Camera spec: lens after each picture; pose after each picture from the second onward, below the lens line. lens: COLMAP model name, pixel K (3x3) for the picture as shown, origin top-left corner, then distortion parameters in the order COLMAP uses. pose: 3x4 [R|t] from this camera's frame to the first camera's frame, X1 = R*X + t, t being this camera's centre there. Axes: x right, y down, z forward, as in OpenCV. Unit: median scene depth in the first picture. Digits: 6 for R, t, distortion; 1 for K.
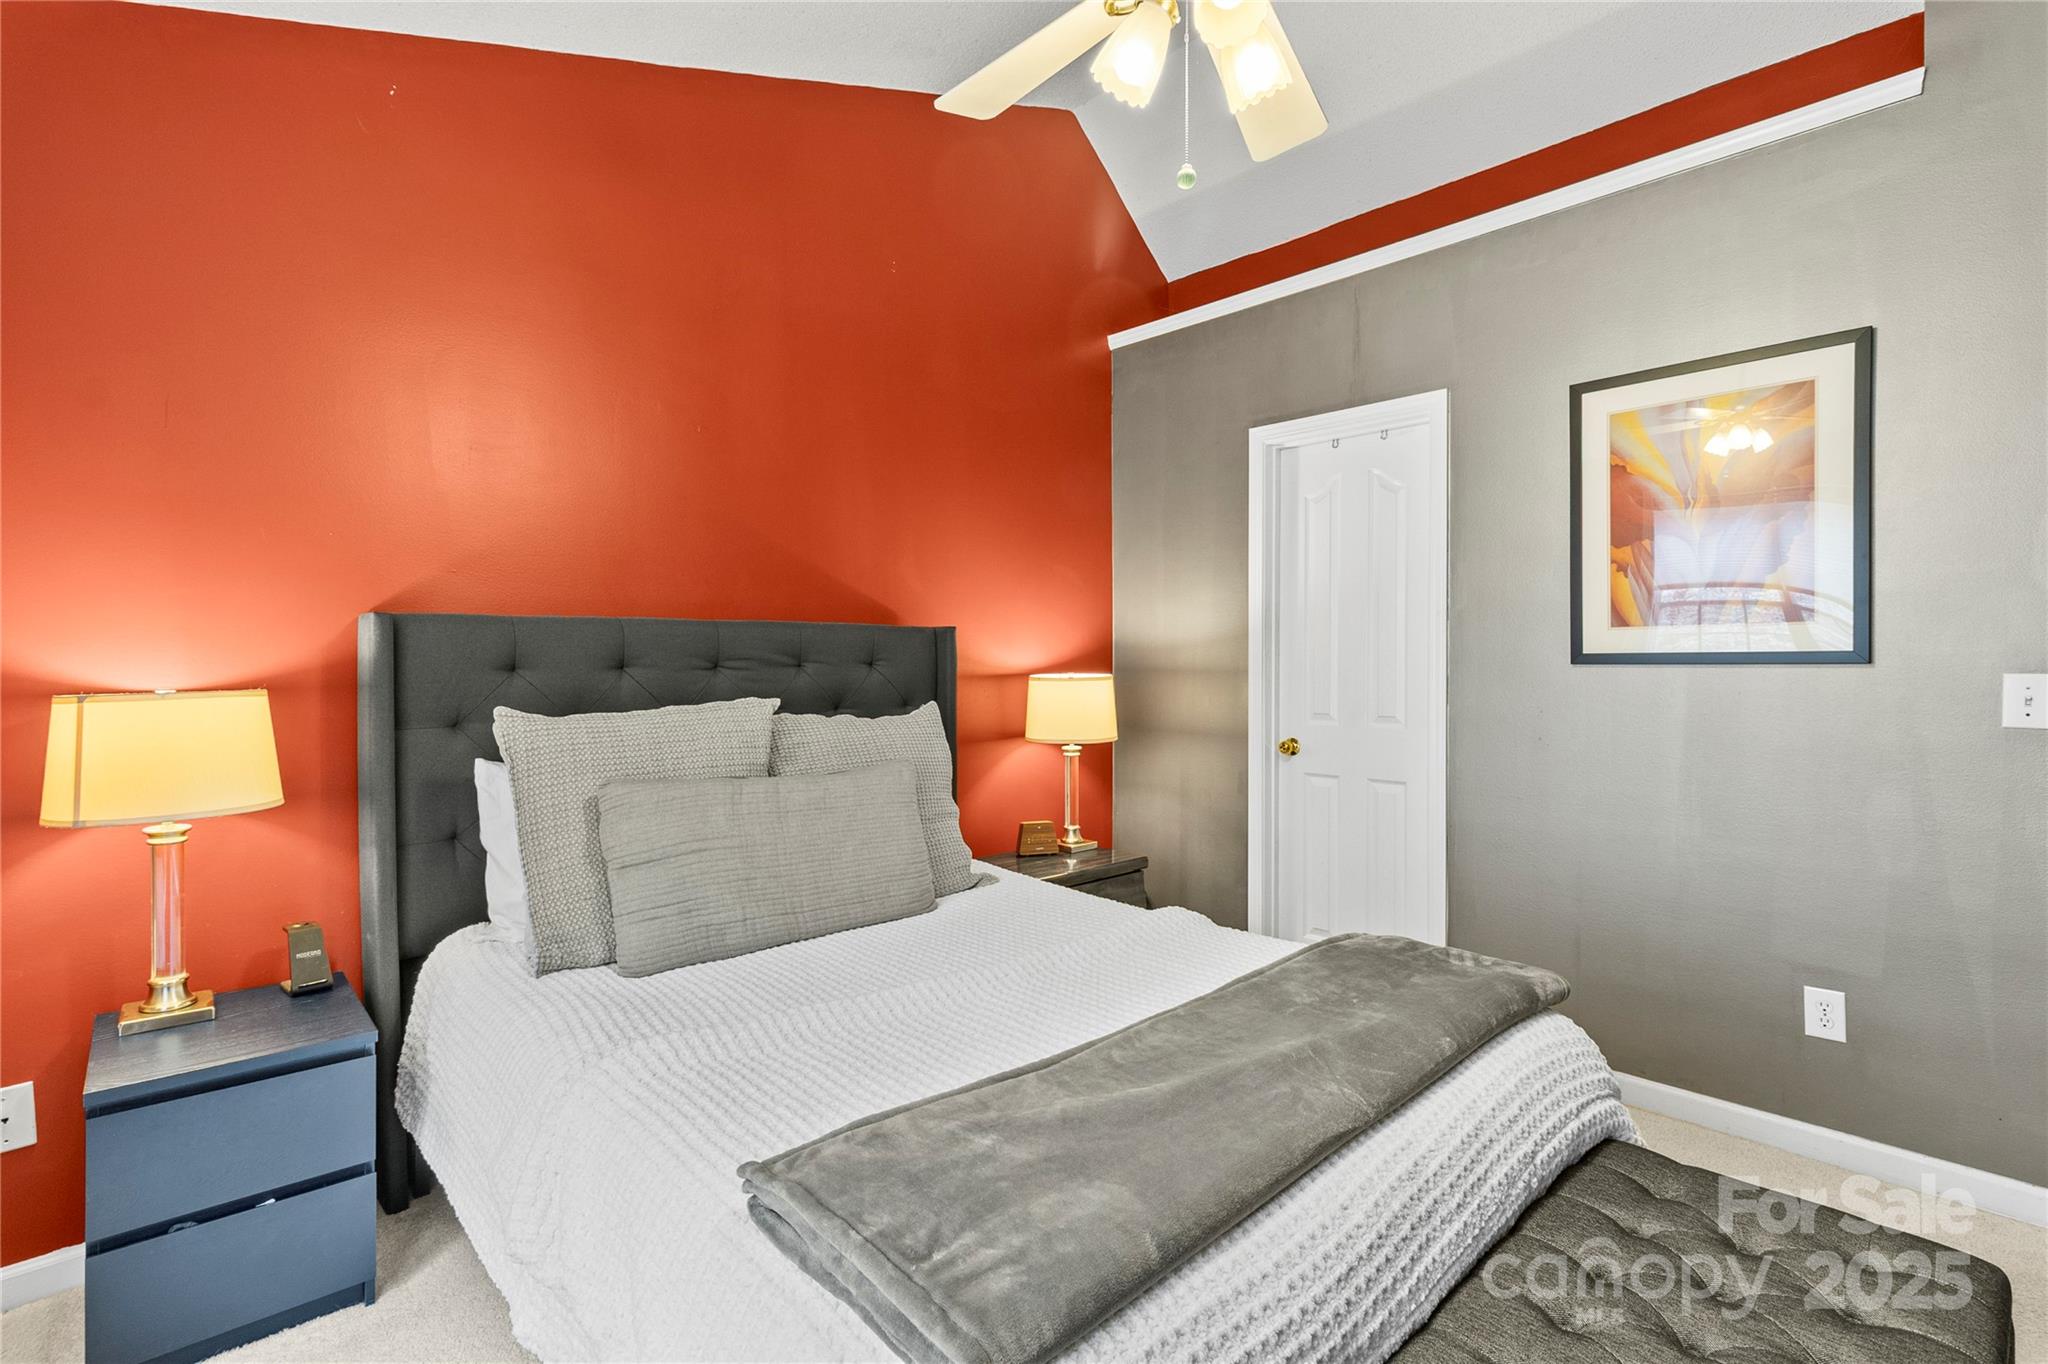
lens RADIAL K [[939.0, 0, 1028.3], [0, 939.0, 685.0], [0, 0, 1]] dist [-0.001314, 0.003370]
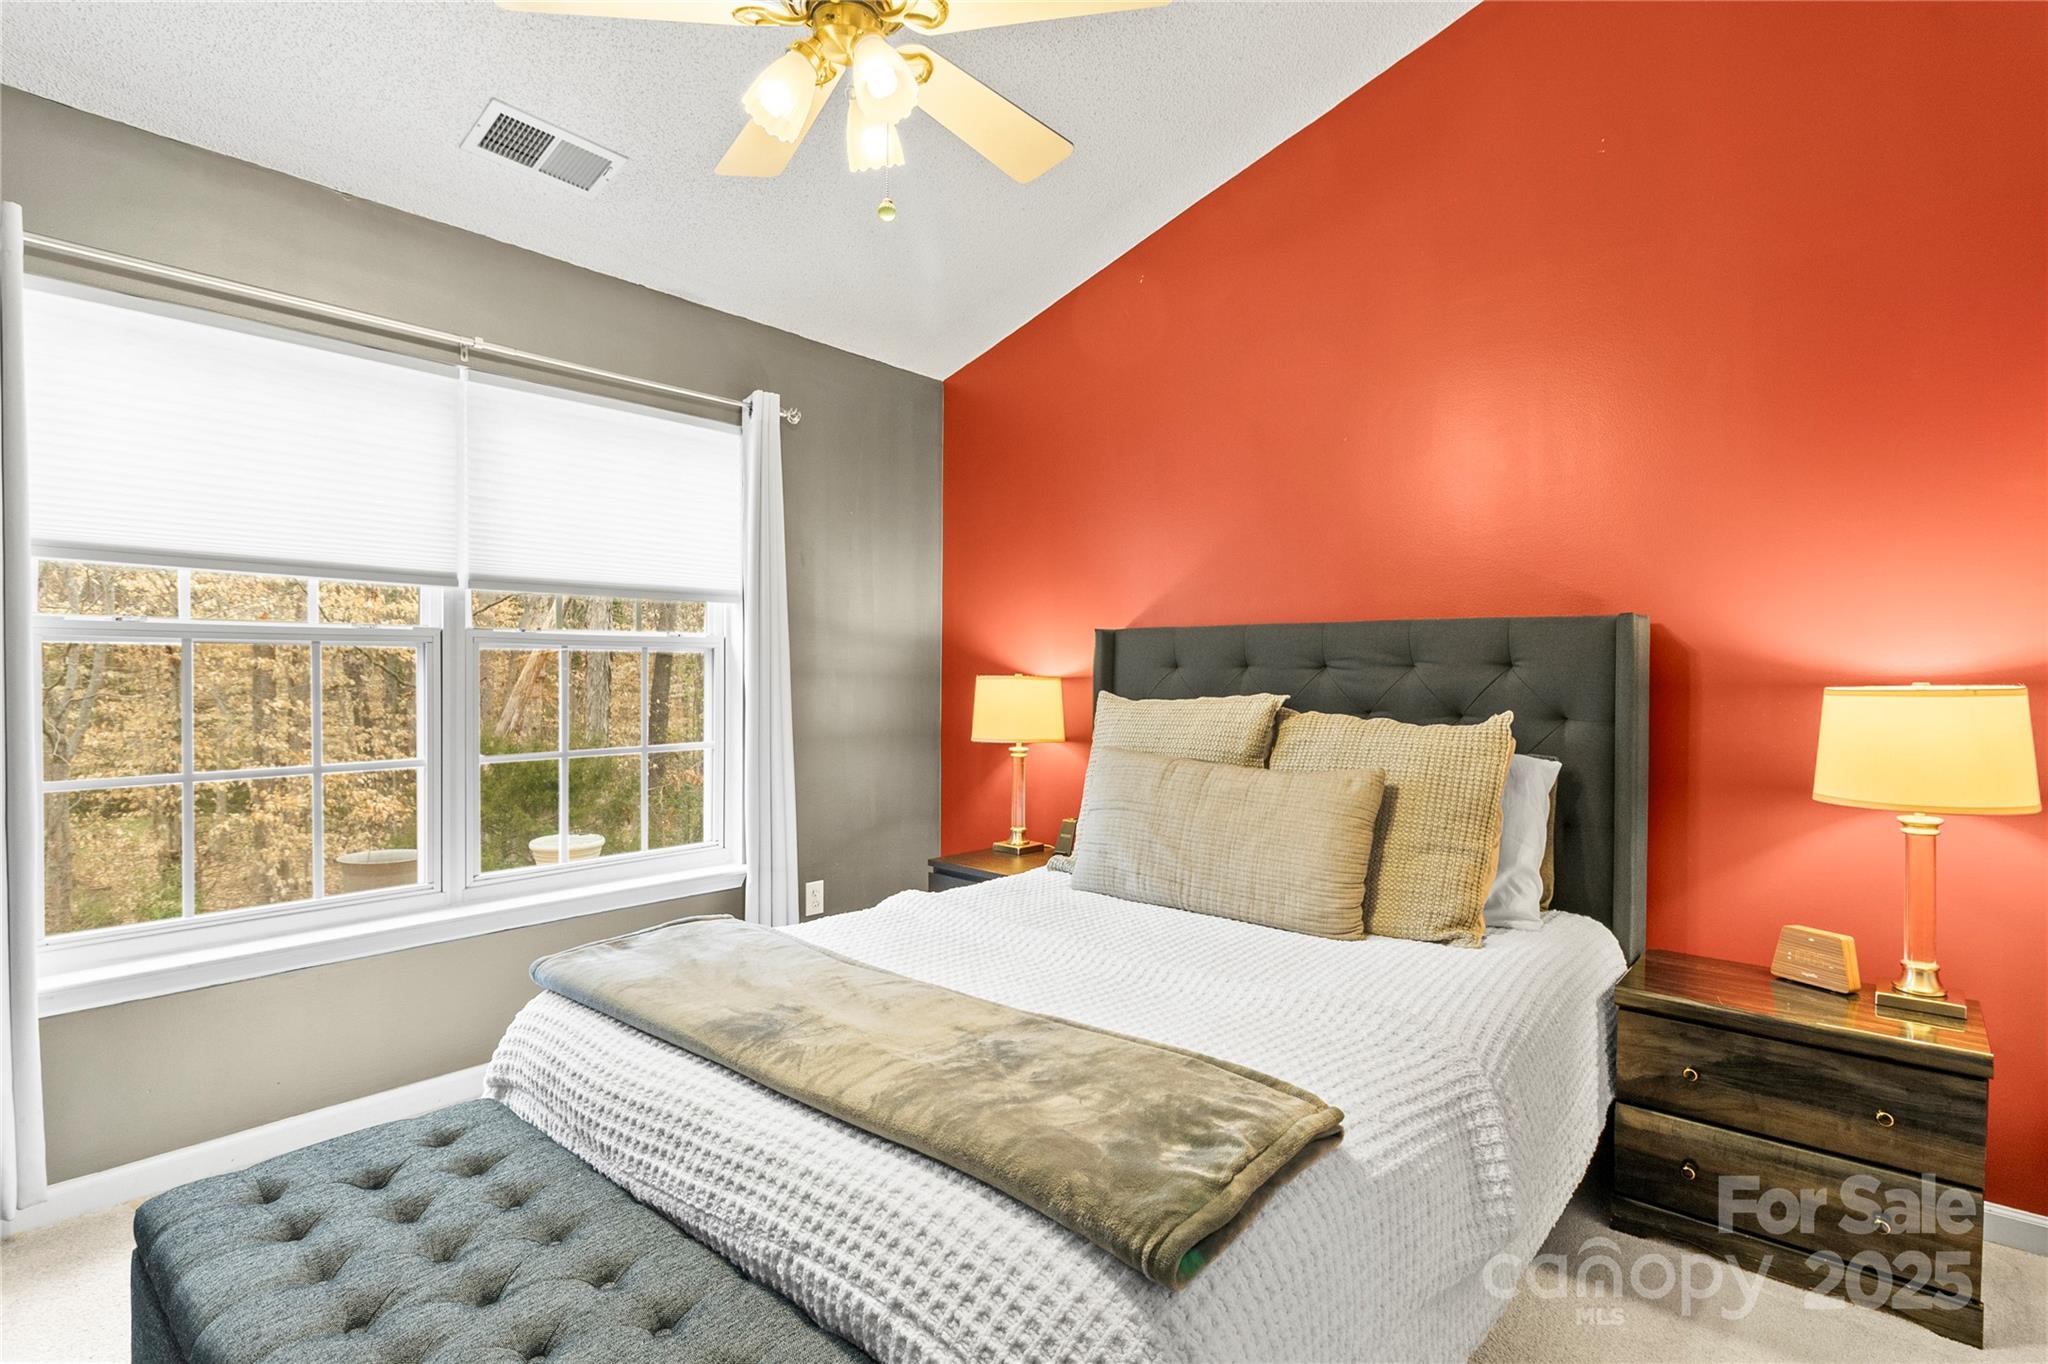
lens RADIAL K [[998.8, 0, 1035.3], [0, 998.8, 673.2], [0, 0, 1]] dist [-0.006377, -0.000879]
pose [[0.082240, 0.017933, -0.996451, 0.764361], [-0.014622, 0.999752, 0.016785, -0.025148], [0.996505, 0.013190, 0.082482, 0.593375]]
